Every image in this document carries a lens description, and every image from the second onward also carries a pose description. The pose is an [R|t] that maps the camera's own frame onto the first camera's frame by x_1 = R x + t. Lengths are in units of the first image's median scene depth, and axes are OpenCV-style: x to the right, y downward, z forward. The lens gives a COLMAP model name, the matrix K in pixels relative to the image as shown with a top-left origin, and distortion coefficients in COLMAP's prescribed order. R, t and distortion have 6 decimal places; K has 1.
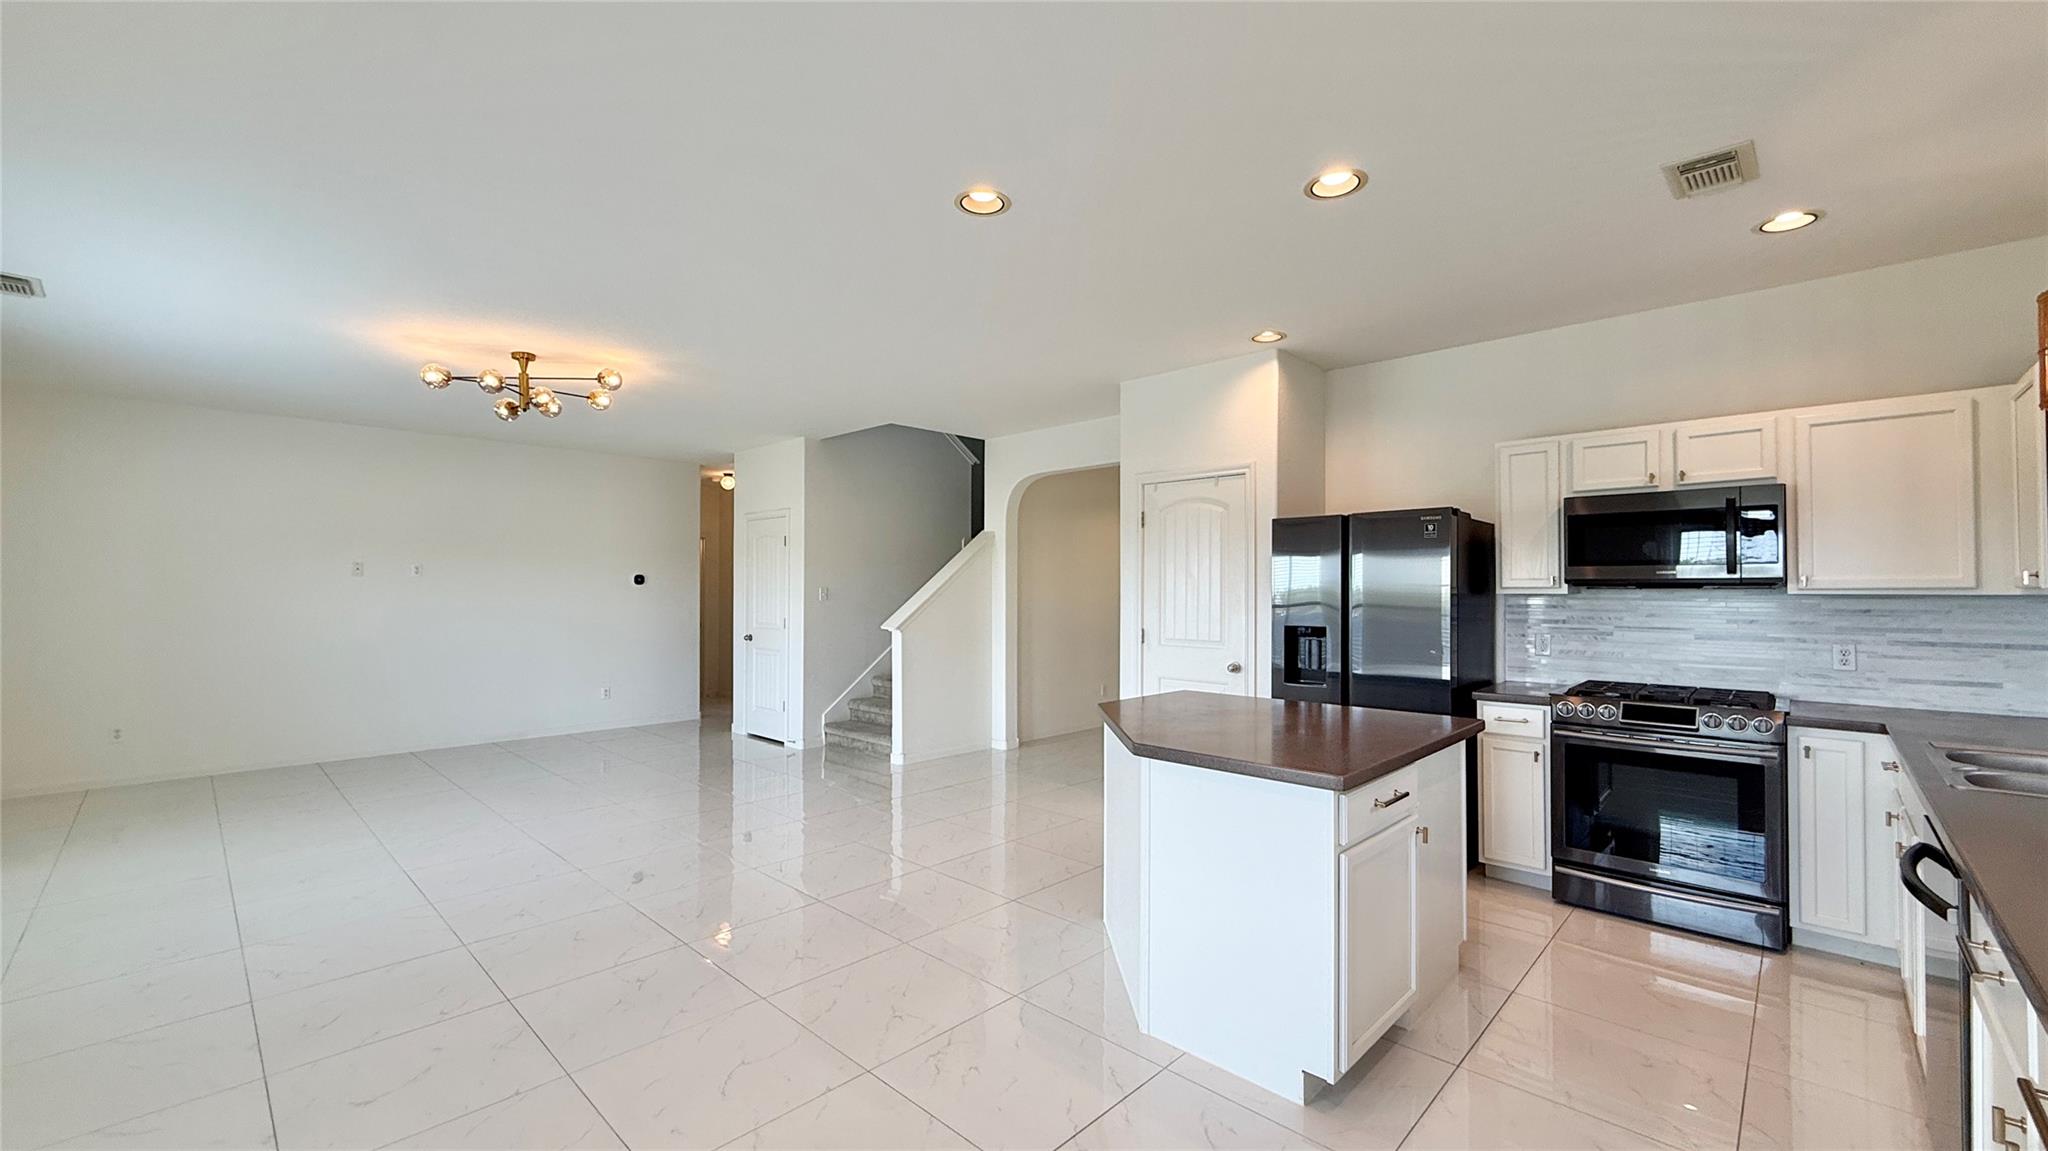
lens RADIAL K [[812.2, 0, 1017.1], [0, 812.2, 583.0], [0, 0, 1]] dist [-0.000467, -0.000293]
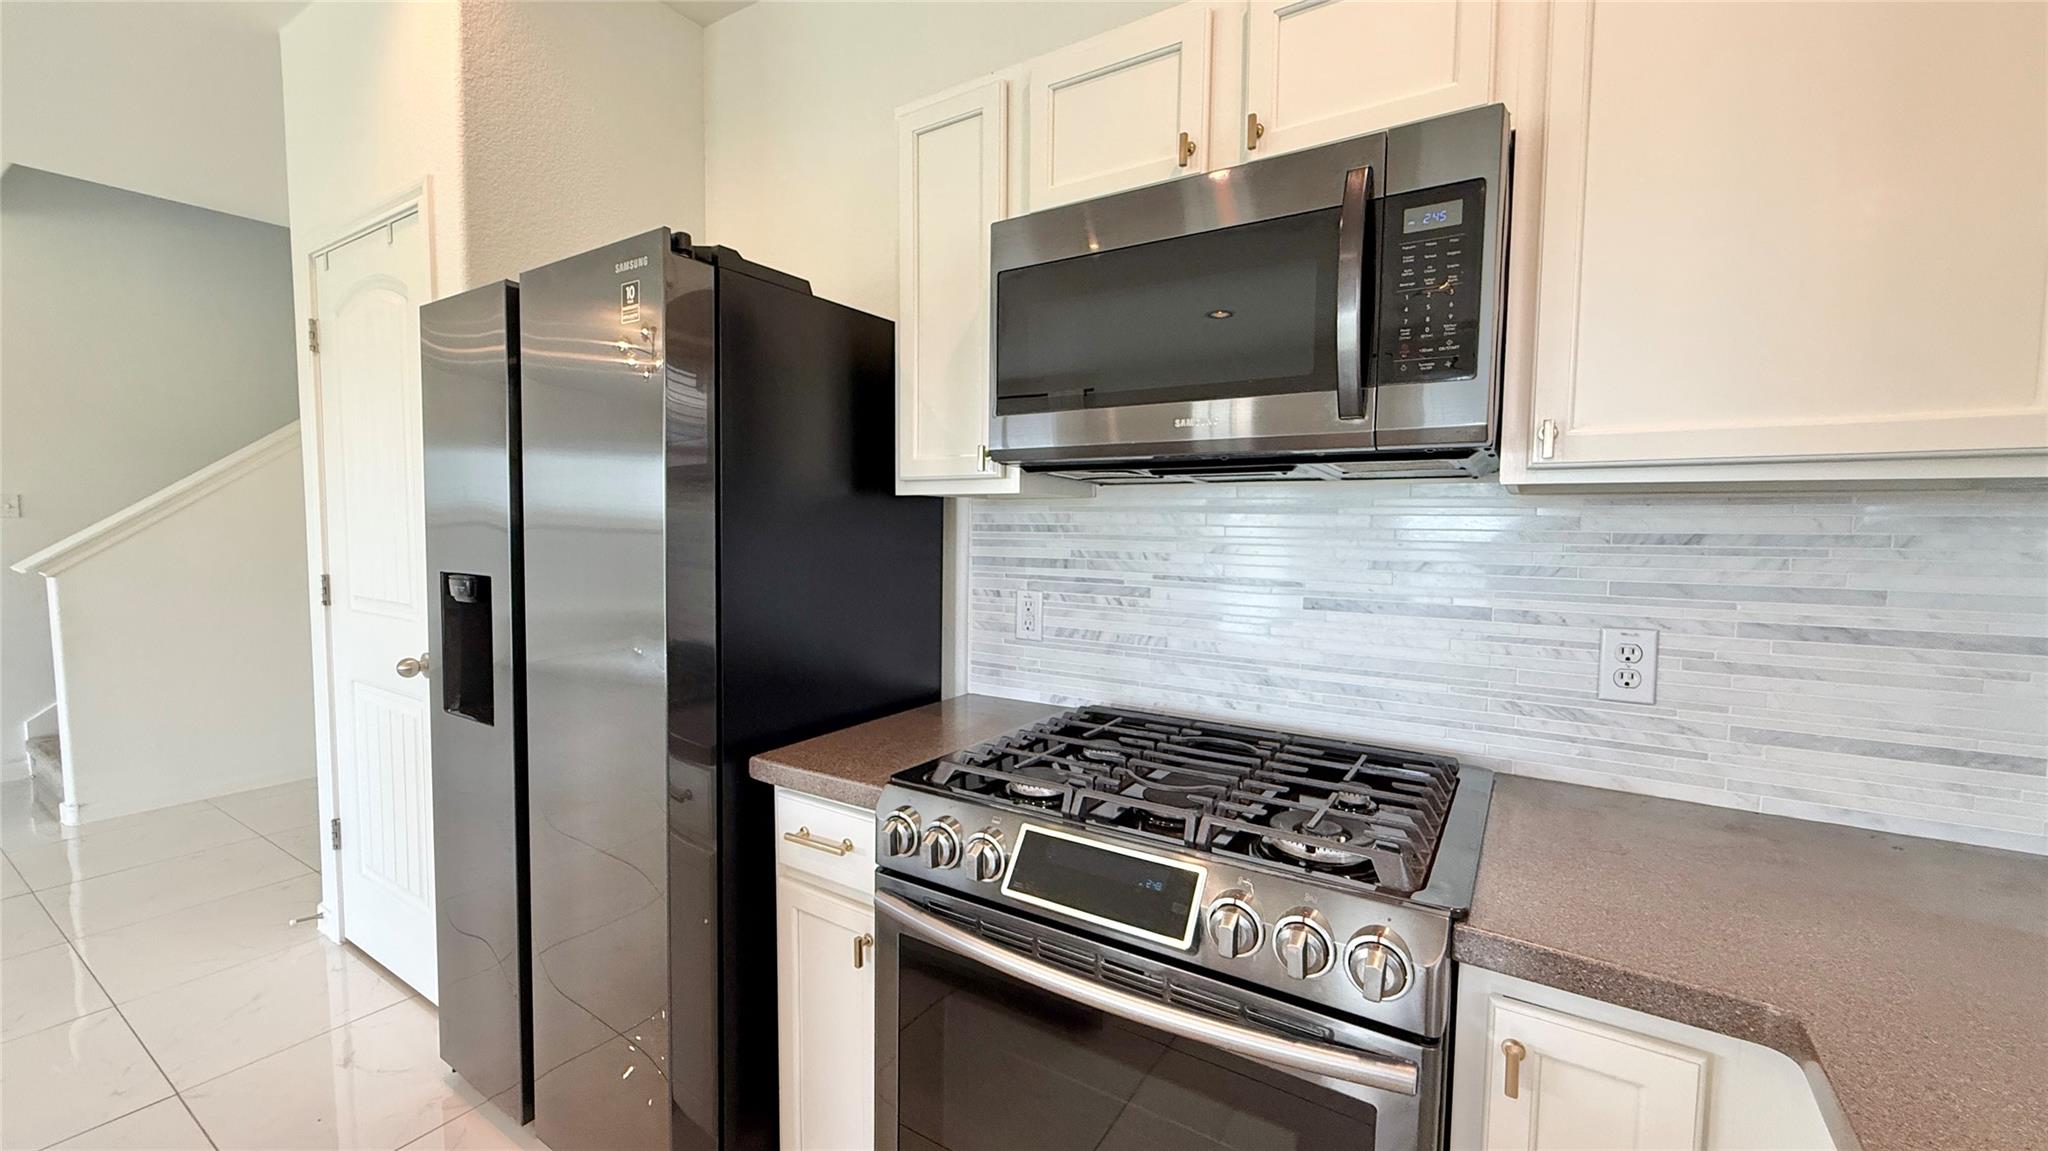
lens RADIAL K [[812.2, 0, 1017.1], [0, 812.2, 583.0], [0, 0, 1]] dist [-0.000467, -0.000293]
pose [[0.981327, -0.004009, 0.192305, 0.687218], [-0.011609, 0.996726, 0.080015, 0.028815], [-0.191996, -0.080753, 0.978068, 0.706156]]
